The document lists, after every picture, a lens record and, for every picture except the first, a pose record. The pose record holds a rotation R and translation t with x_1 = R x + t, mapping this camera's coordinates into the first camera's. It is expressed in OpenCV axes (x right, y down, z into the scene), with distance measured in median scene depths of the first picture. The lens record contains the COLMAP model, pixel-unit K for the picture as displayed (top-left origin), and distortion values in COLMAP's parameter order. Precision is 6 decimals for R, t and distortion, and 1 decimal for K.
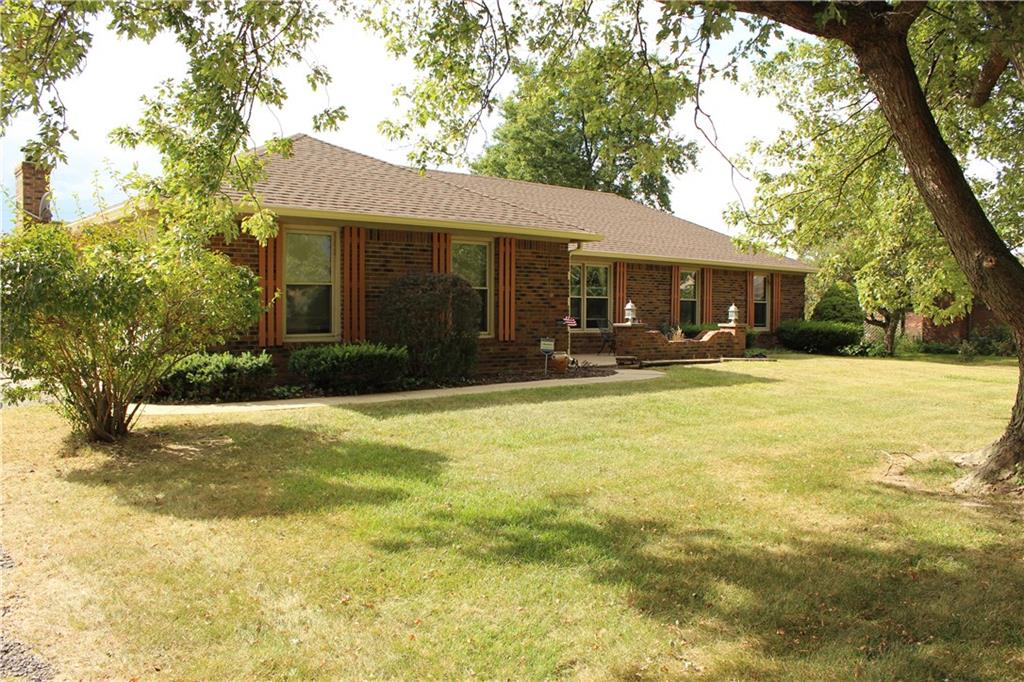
lens RADIAL K [[863.4, 0, 512.0], [0, 863.4, 341.0], [0, 0, 1]] dist [-0.166140, 0.154113]
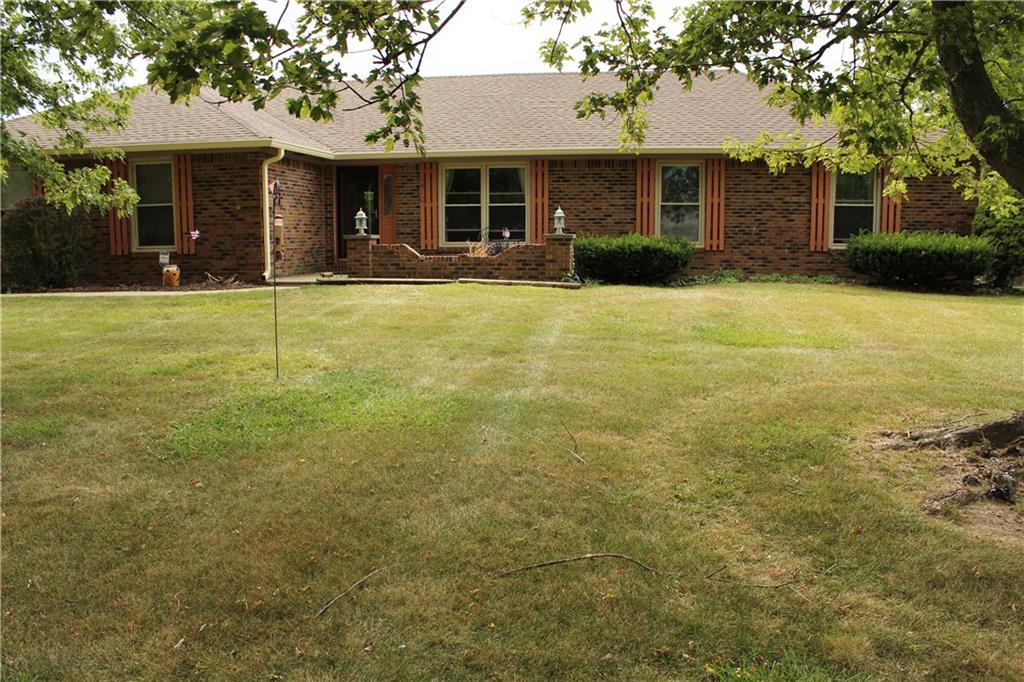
lens RADIAL K [[863.4, 0, 512.0], [0, 863.4, 341.0], [0, 0, 1]] dist [-0.166140, 0.154113]
pose [[0.669862, 0.083510, -0.737774, 1.016700], [-0.014093, 0.994906, 0.099820, -0.003195], [0.742352, -0.056468, 0.667627, 0.609594]]
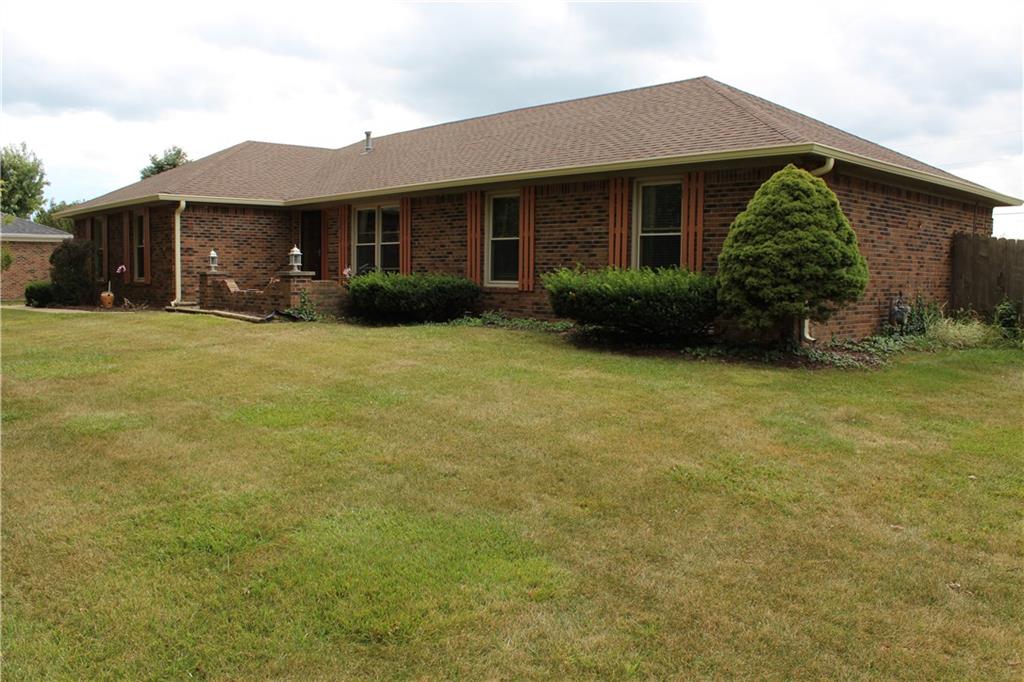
lens RADIAL K [[863.4, 0, 512.0], [0, 863.4, 341.0], [0, 0, 1]] dist [-0.166140, 0.154113]
pose [[0.065010, 0.071076, -0.995350, 1.346991], [-0.037157, 0.996941, 0.068762, -0.023500], [0.997193, 0.032514, 0.067452, 1.483176]]
